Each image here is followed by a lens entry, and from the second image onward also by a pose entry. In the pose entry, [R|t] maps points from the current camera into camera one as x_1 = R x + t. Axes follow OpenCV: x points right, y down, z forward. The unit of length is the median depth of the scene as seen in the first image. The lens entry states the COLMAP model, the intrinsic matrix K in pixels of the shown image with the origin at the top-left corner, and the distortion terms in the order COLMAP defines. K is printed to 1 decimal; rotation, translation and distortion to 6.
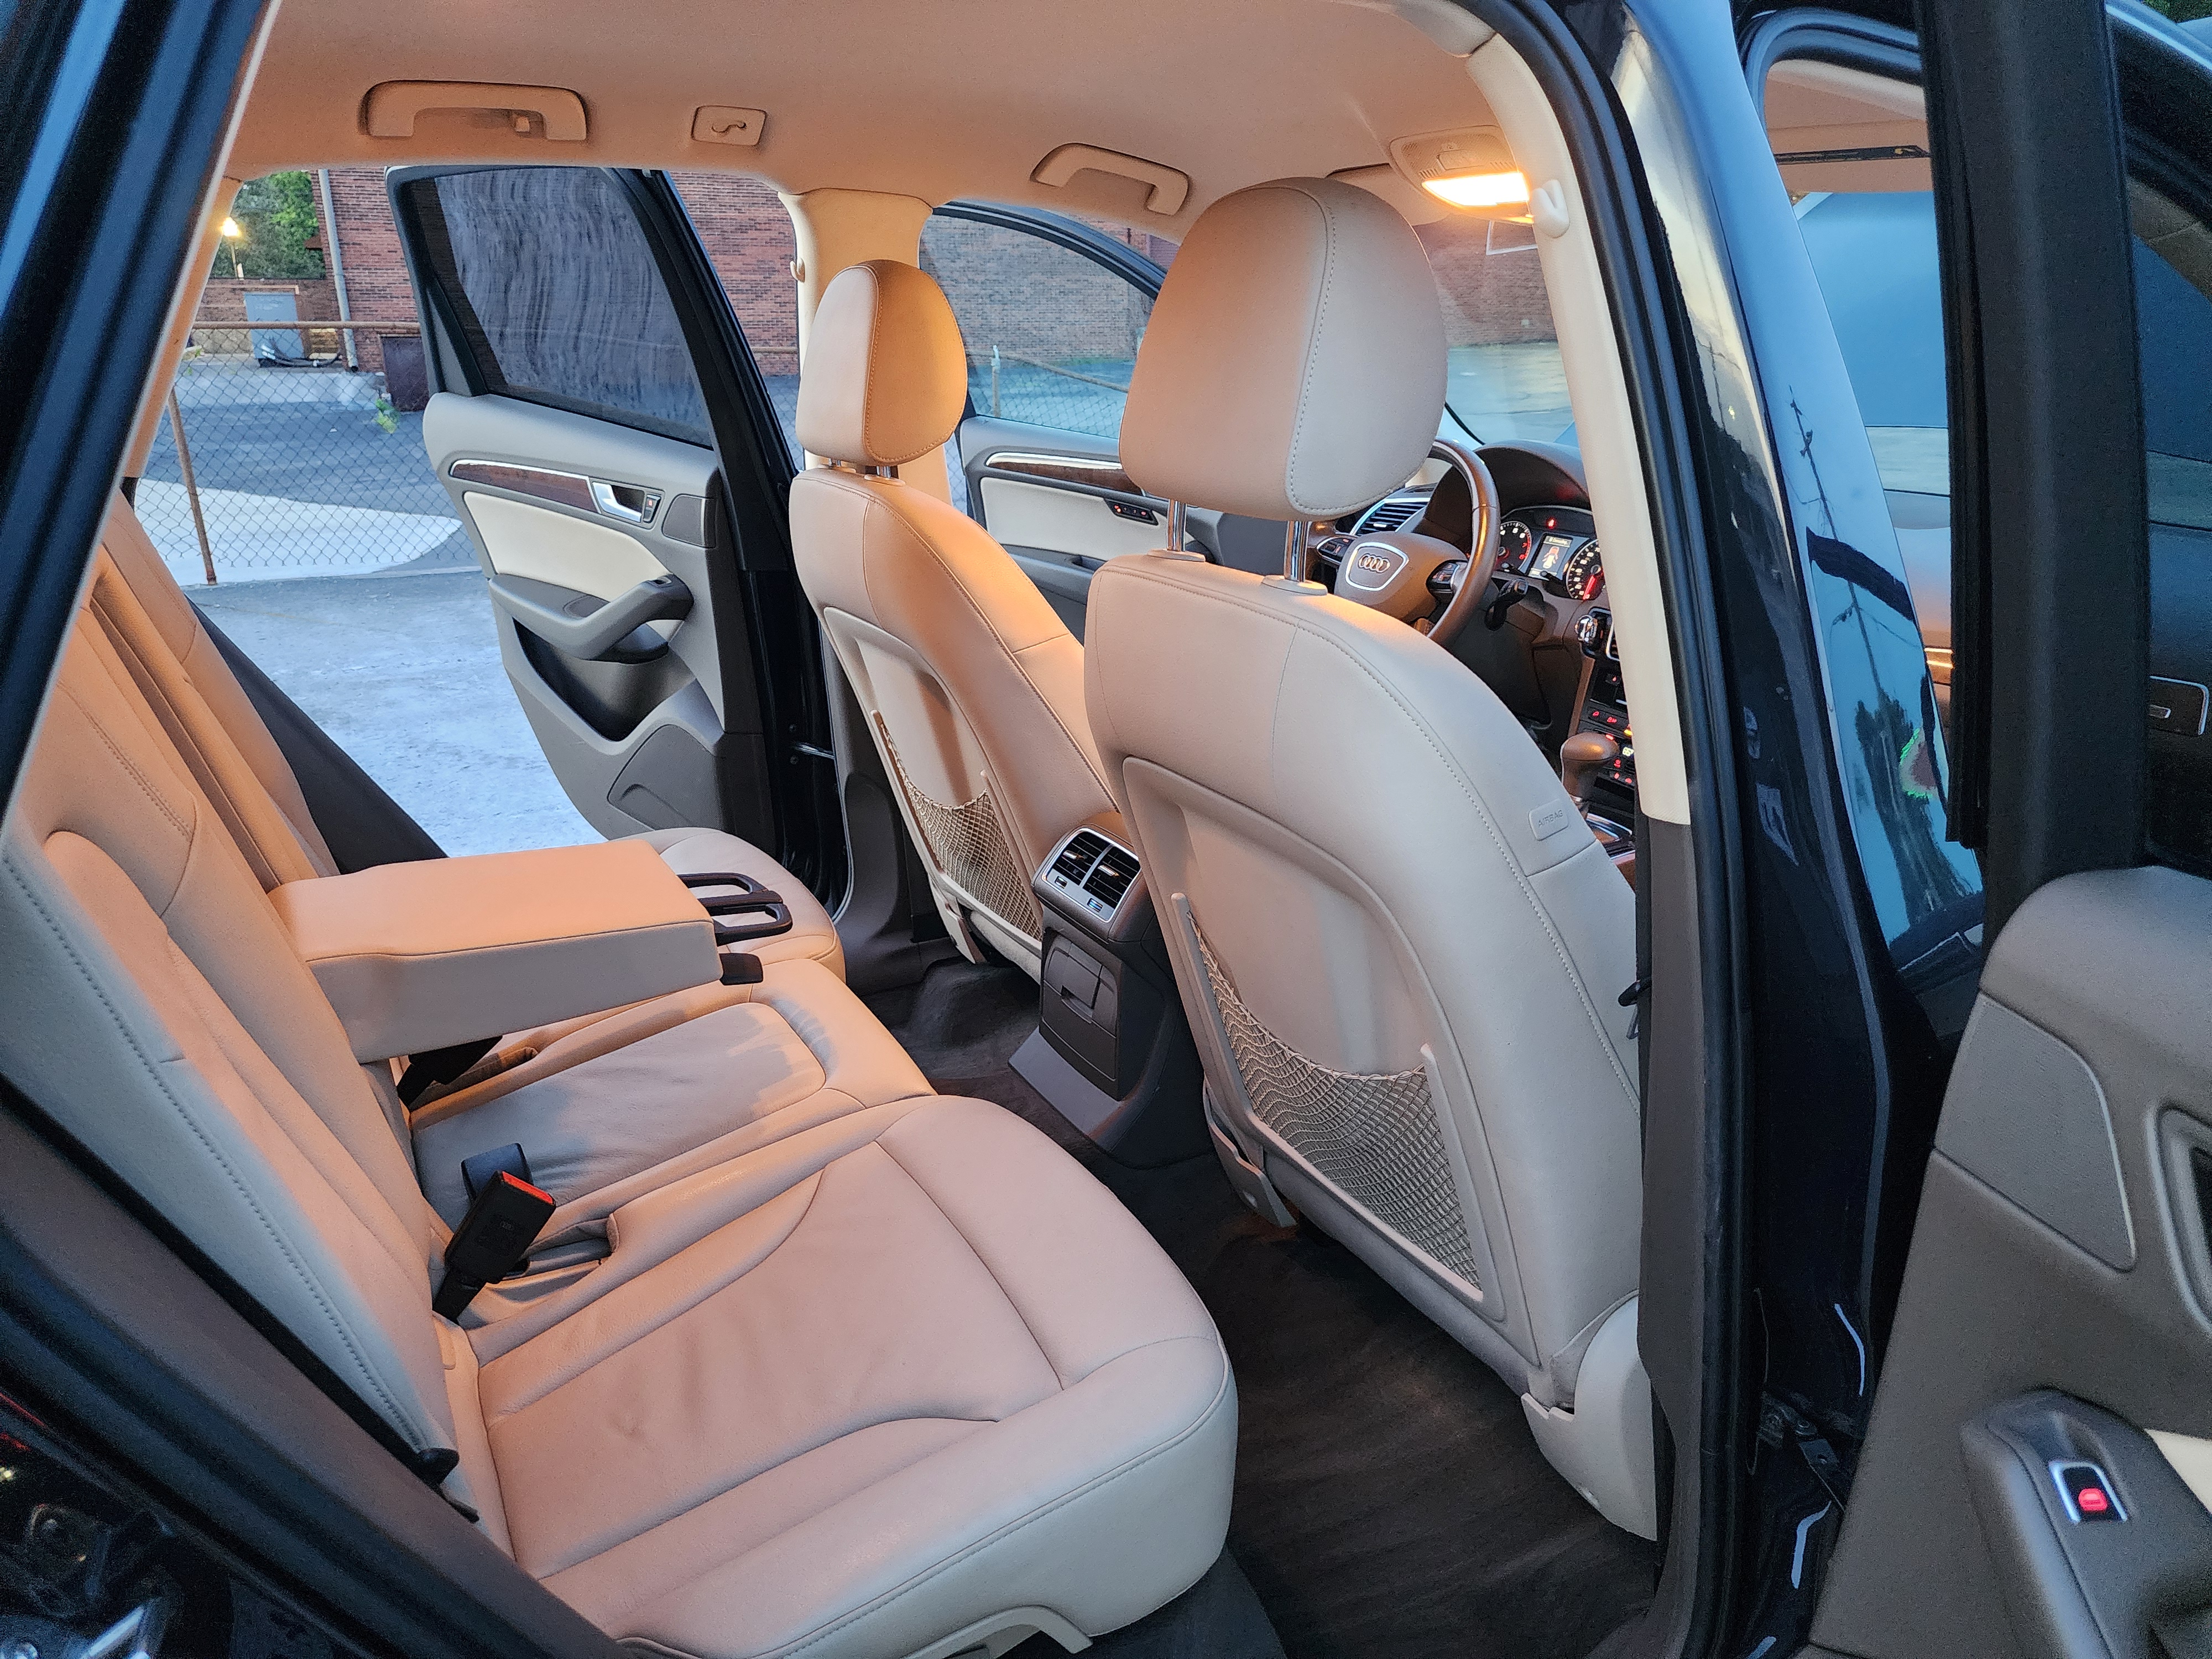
lens RADIAL K [[1506.1, 0, 1061.8], [0, 1506.1, 825.8], [0, 0, 1]] dist [0.088535, -0.066391]
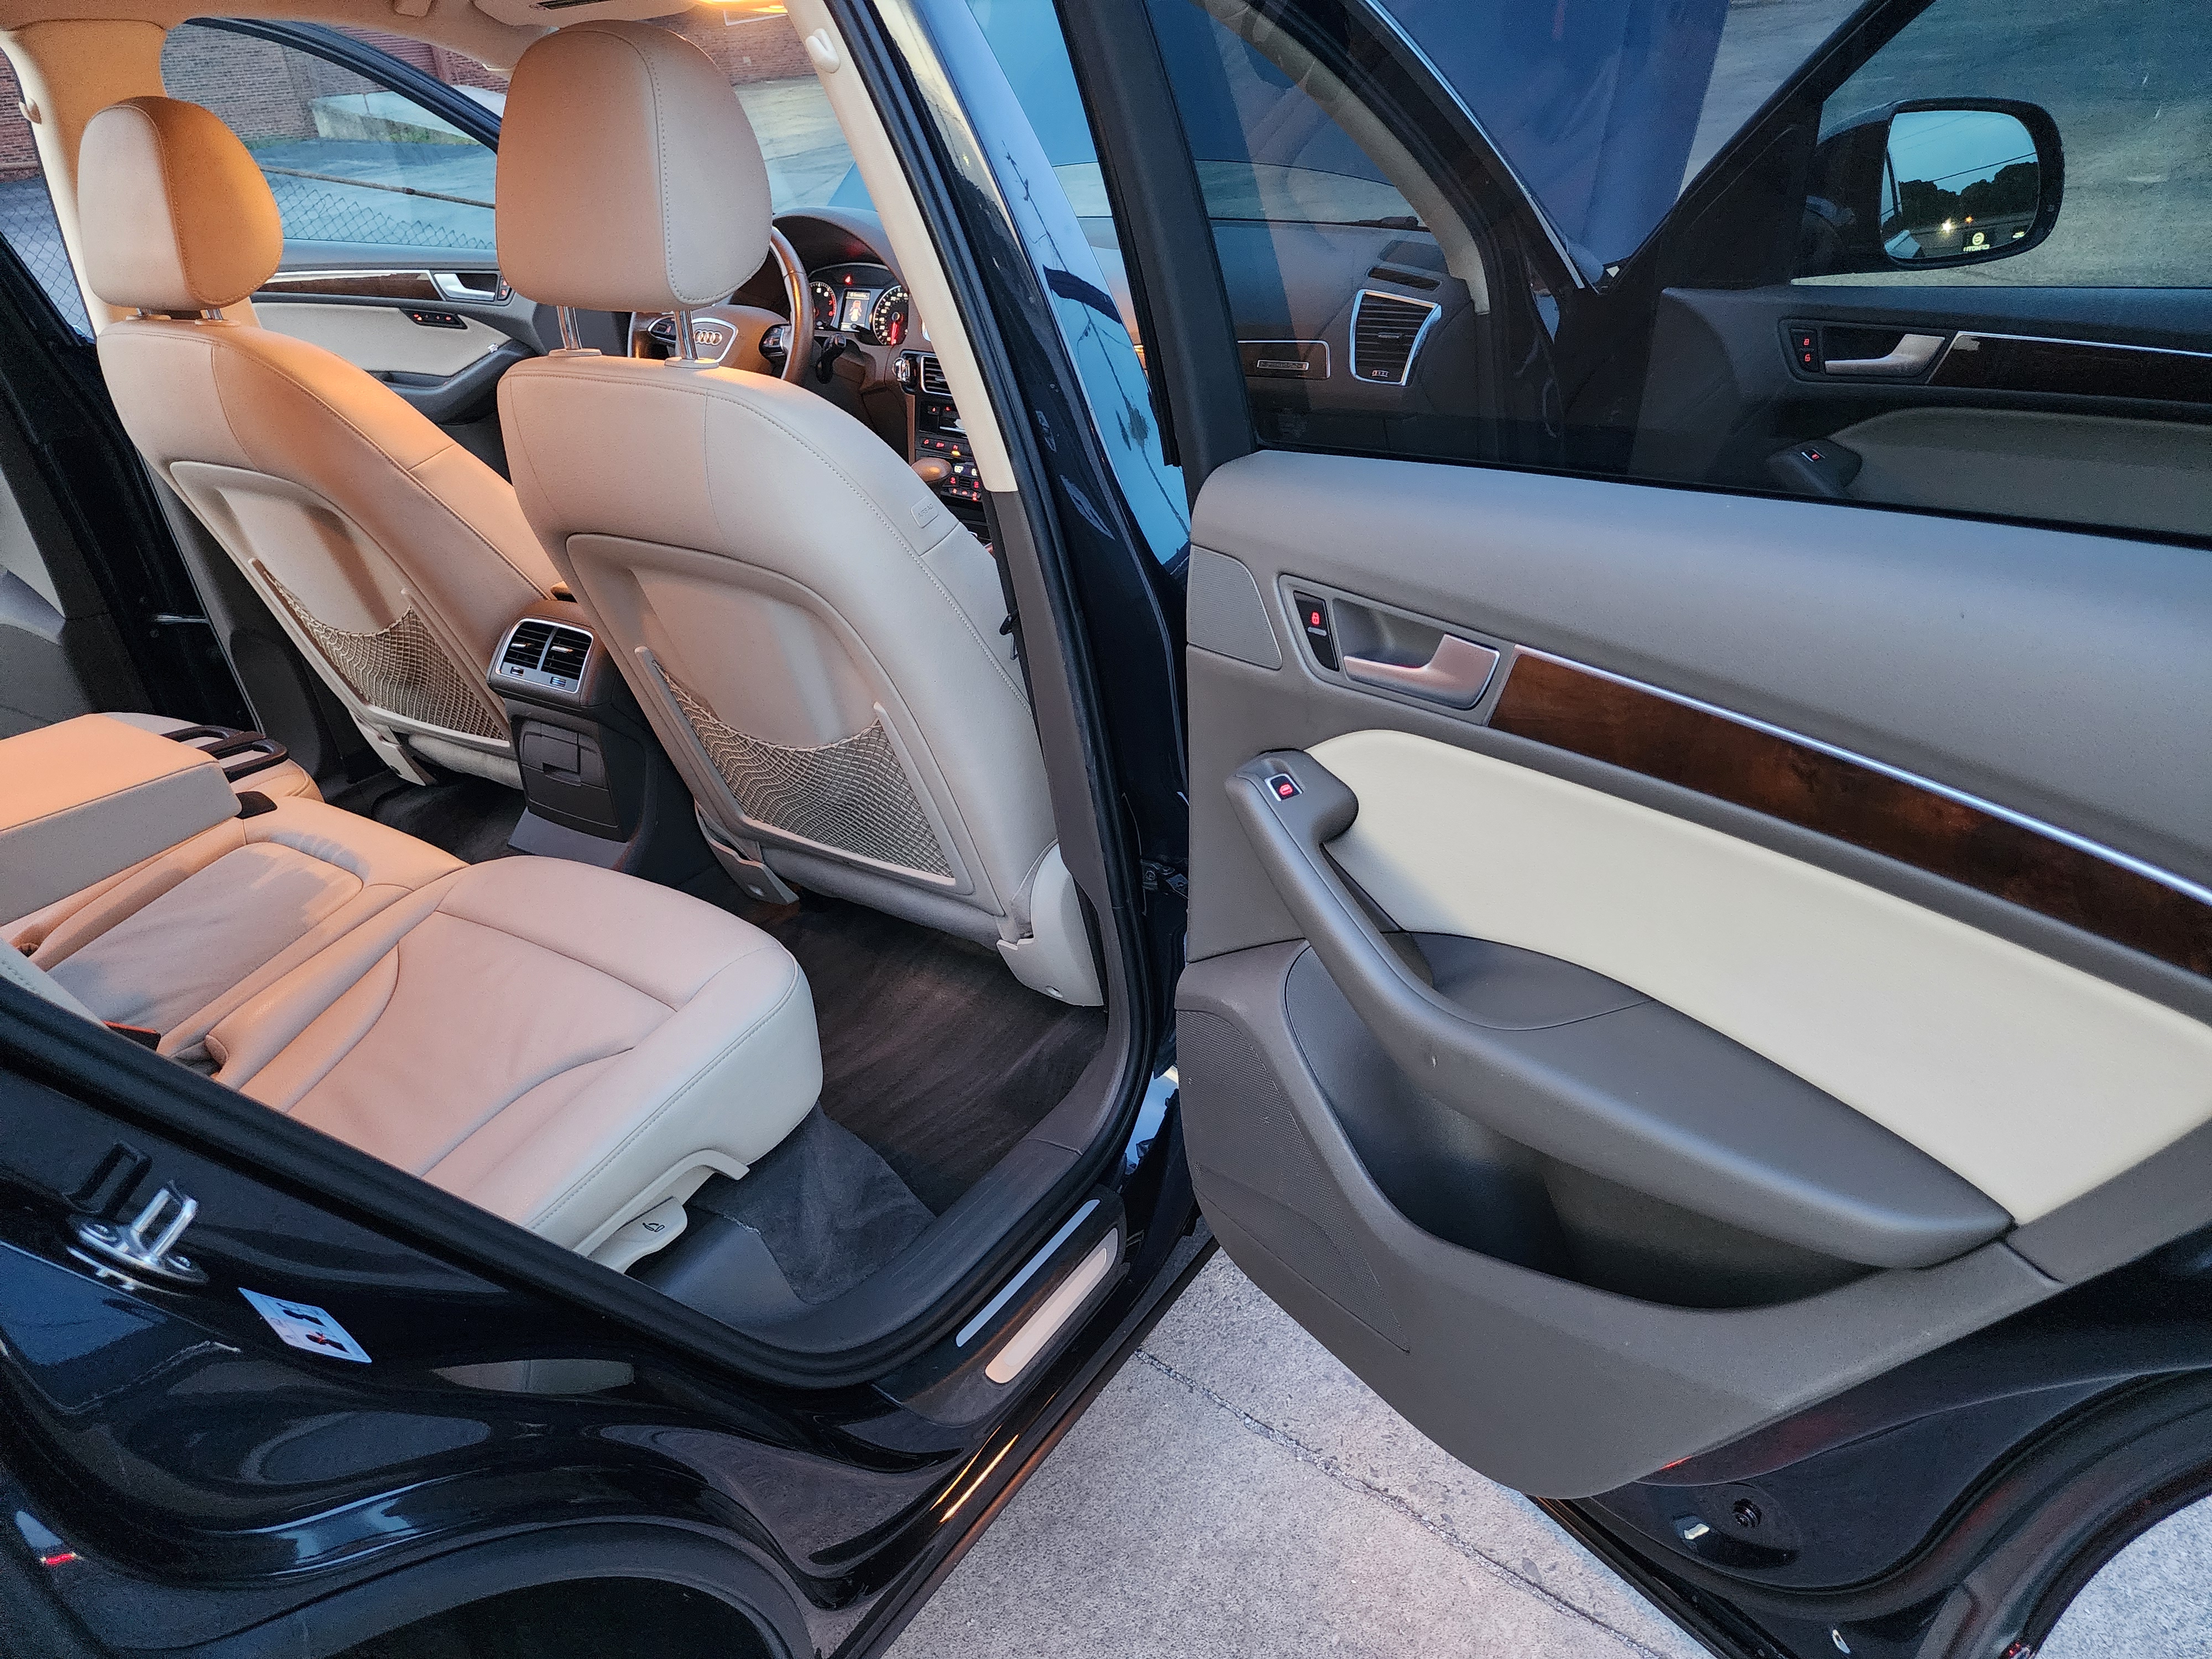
lens RADIAL K [[1710.4, 0, 1082.7], [0, 1710.4, 831.8], [0, 0, 1]] dist [0.057140, -0.062477]
pose [[0.889053, -0.255446, 0.379912, -0.142875], [0.211995, 0.965235, 0.152905, 0.046917], [-0.405763, -0.055401, 0.912298, -0.320562]]
